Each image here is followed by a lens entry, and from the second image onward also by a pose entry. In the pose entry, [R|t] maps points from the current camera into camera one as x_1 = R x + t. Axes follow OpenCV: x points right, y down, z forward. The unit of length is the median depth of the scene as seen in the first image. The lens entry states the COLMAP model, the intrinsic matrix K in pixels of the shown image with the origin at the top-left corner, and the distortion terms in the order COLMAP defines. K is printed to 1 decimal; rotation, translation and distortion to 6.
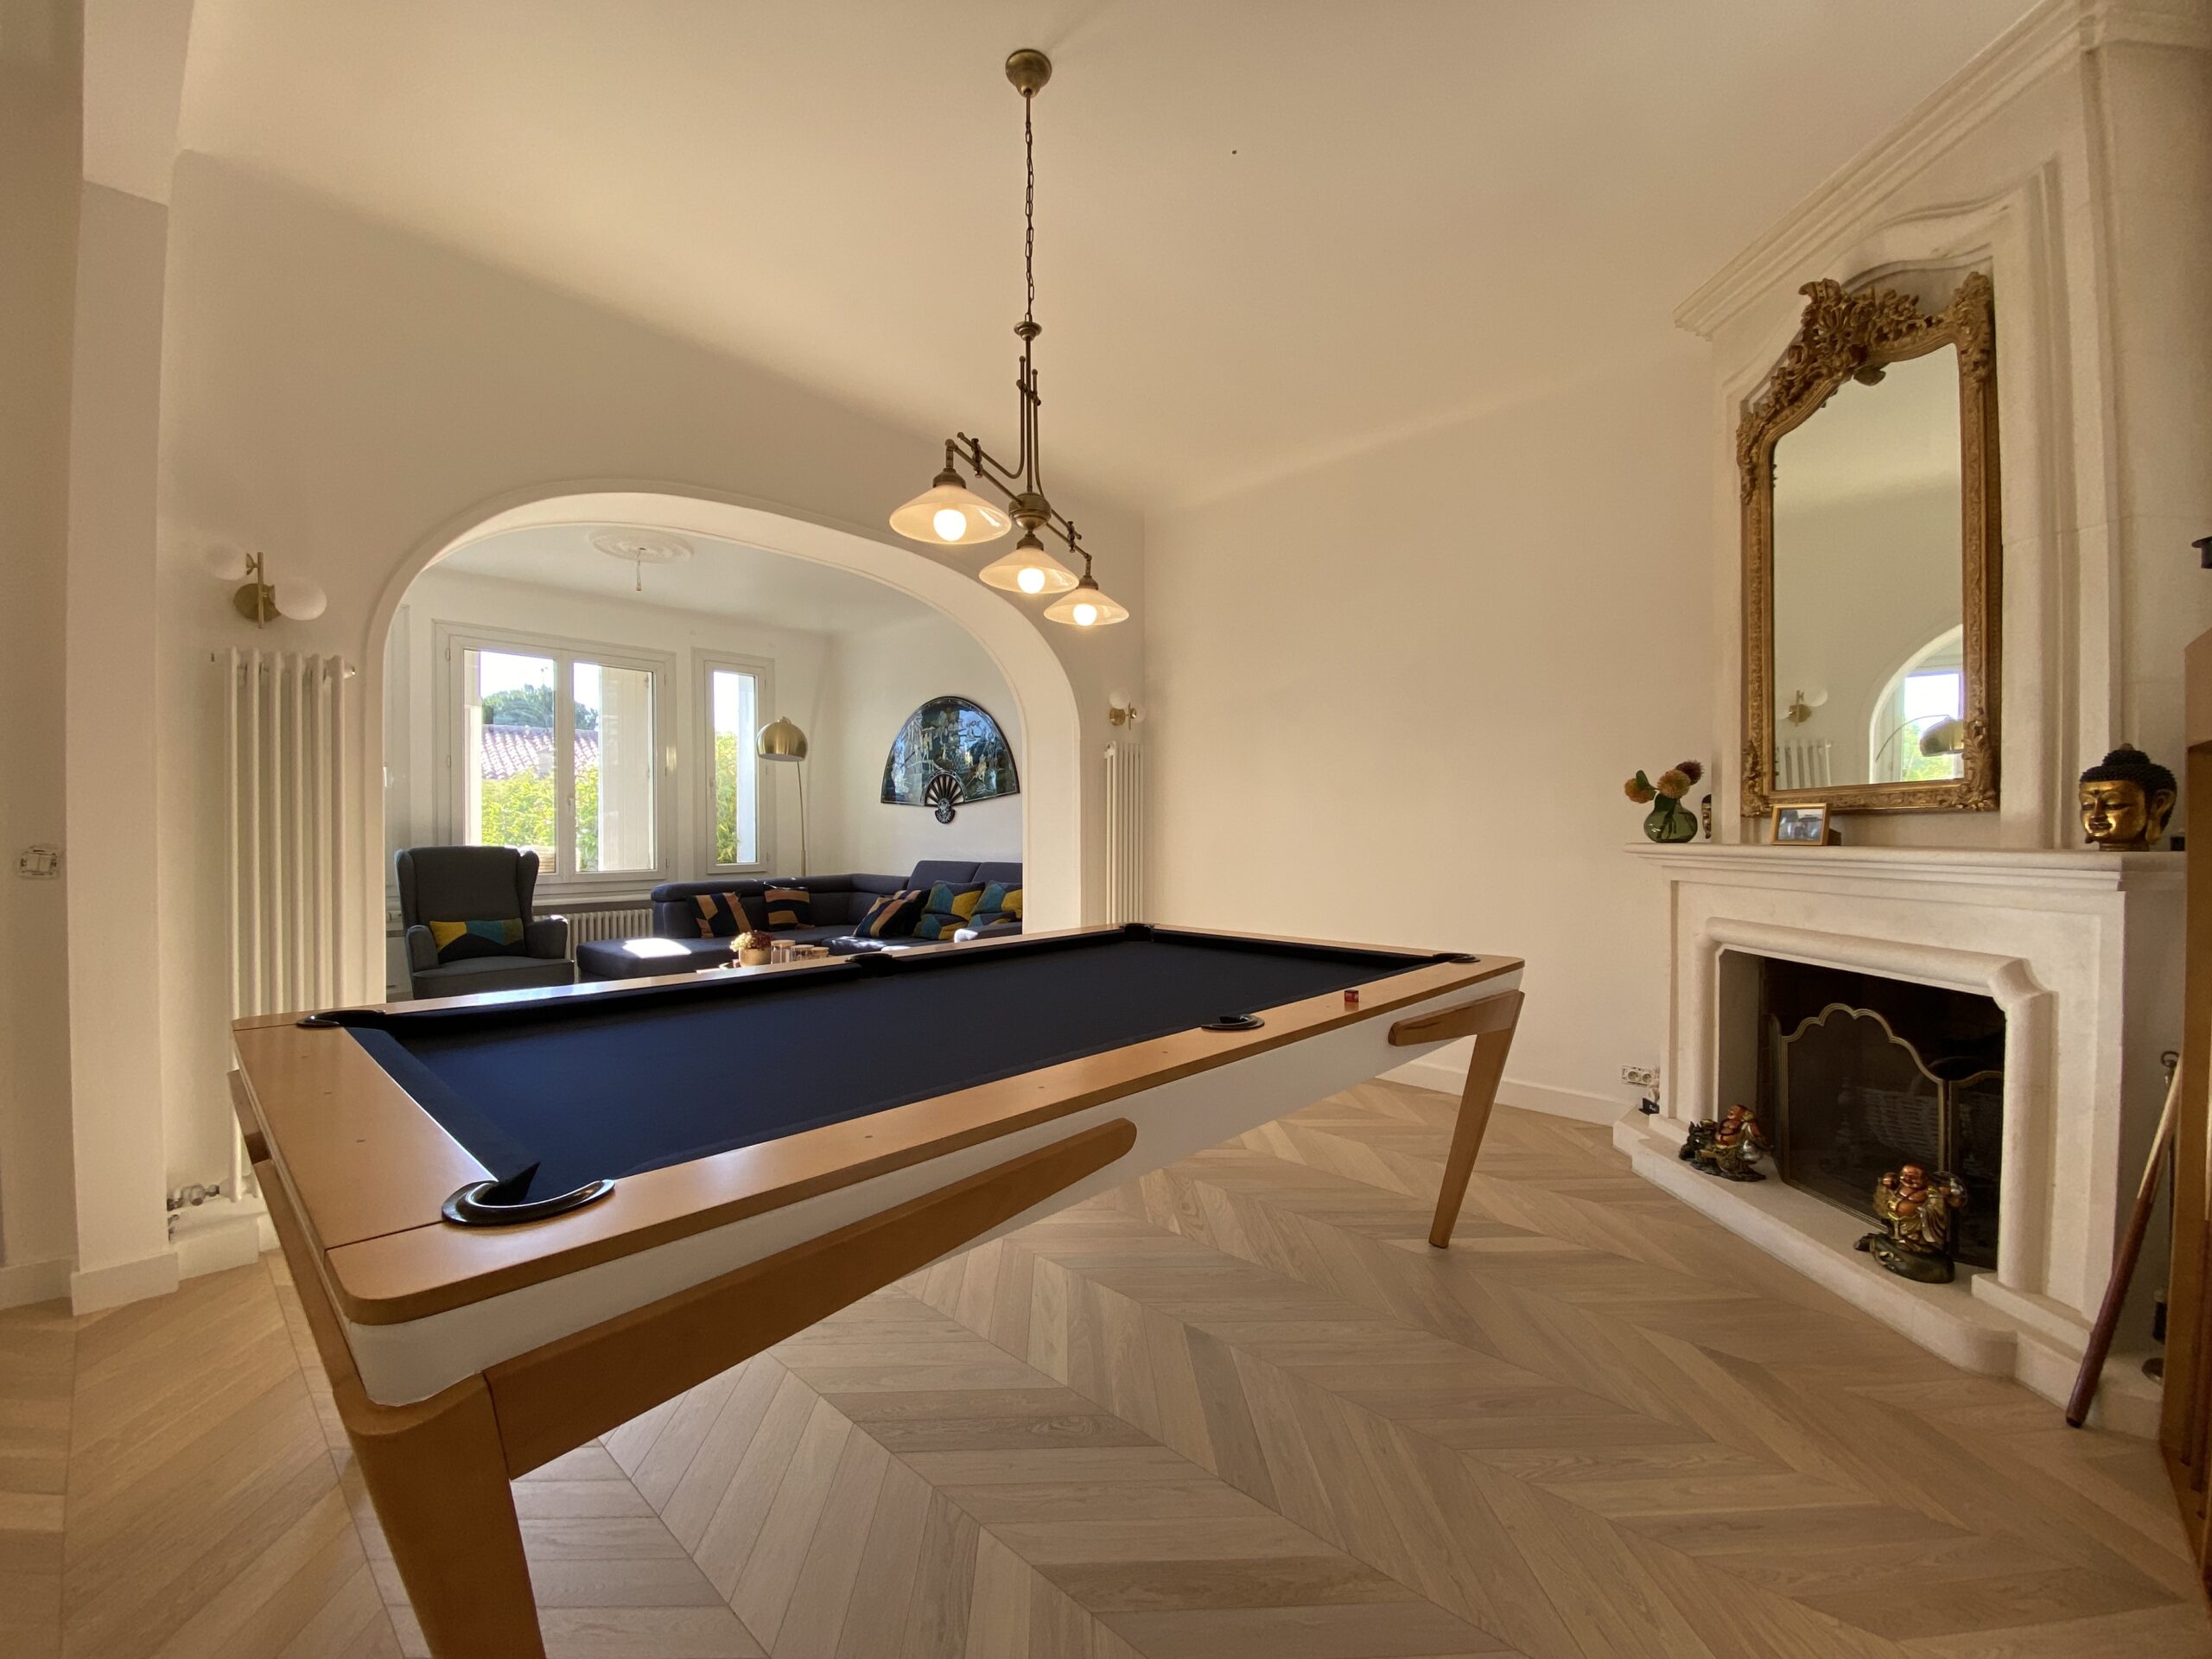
lens RADIAL K [[896.4, 0, 1100.3], [0, 896.4, 829.9], [0, 0, 1]] dist [0.019569, -0.017616]
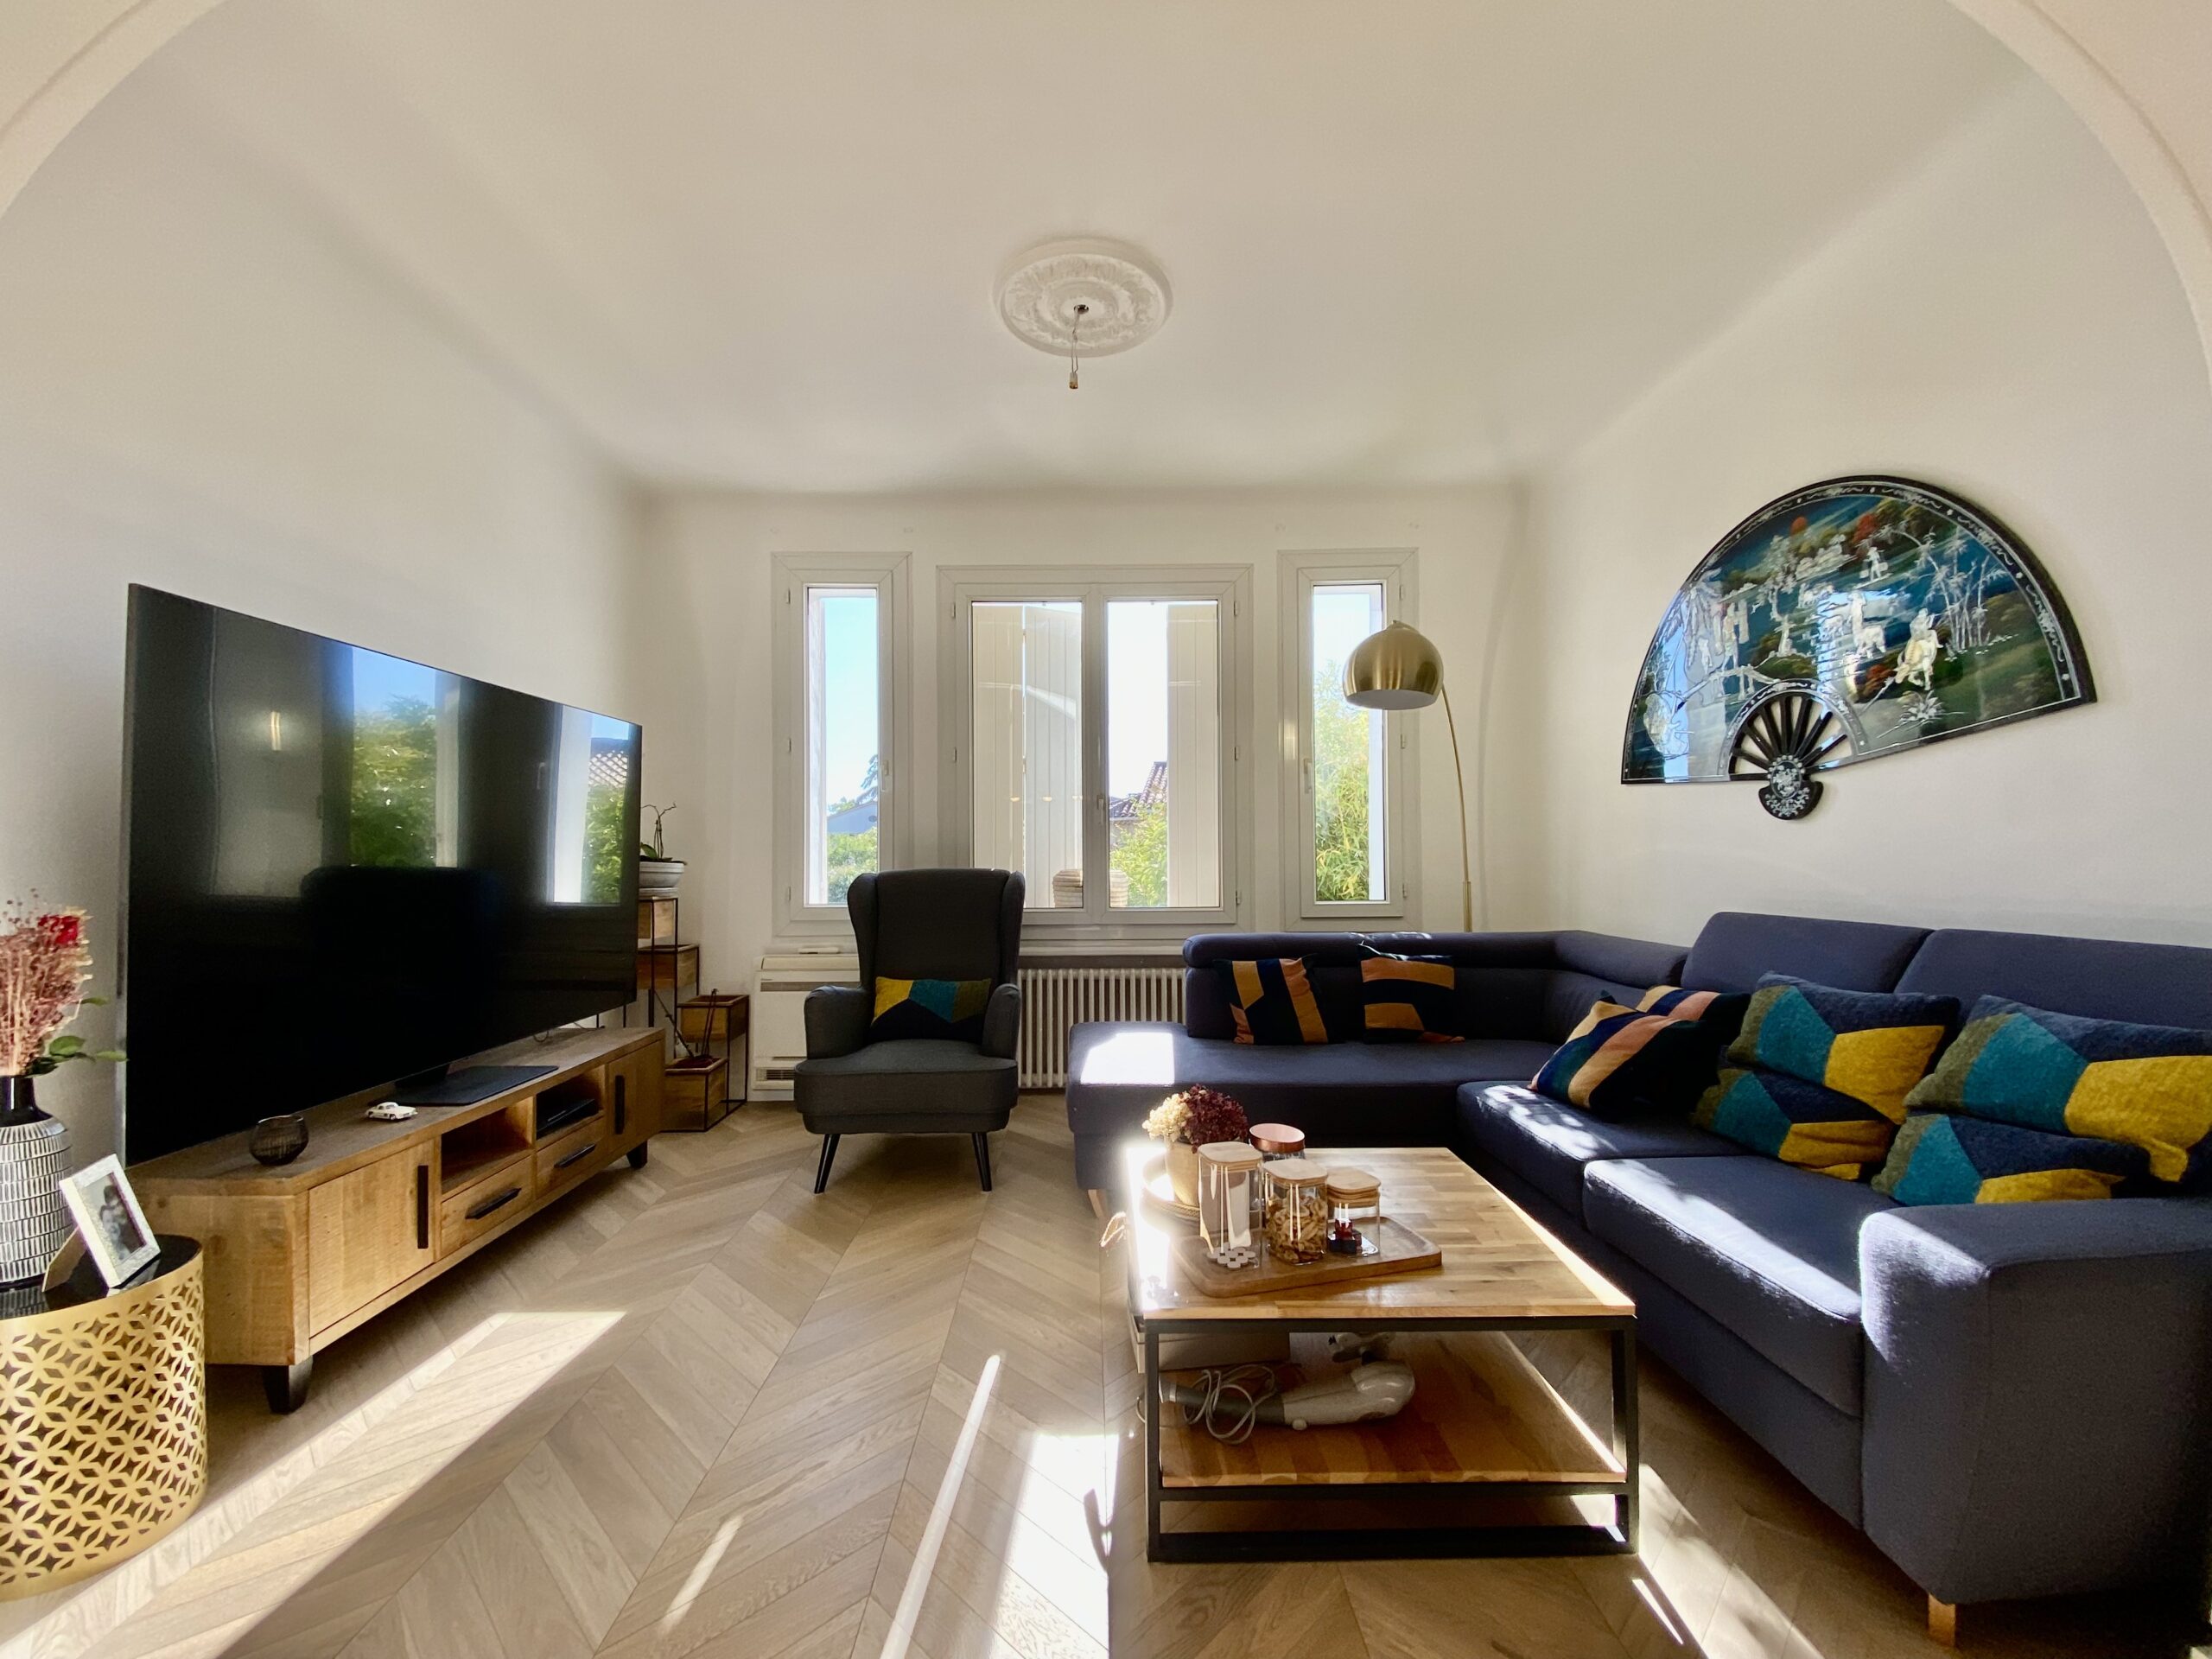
lens RADIAL K [[896.4, 0, 1100.3], [0, 896.4, 829.9], [0, 0, 1]] dist [0.019569, -0.017616]
pose [[0.681288, -0.024561, -0.731603, -0.091805], [0.006356, 0.999598, -0.027639, 0.006687], [0.731988, 0.014181, 0.681170, 0.515276]]
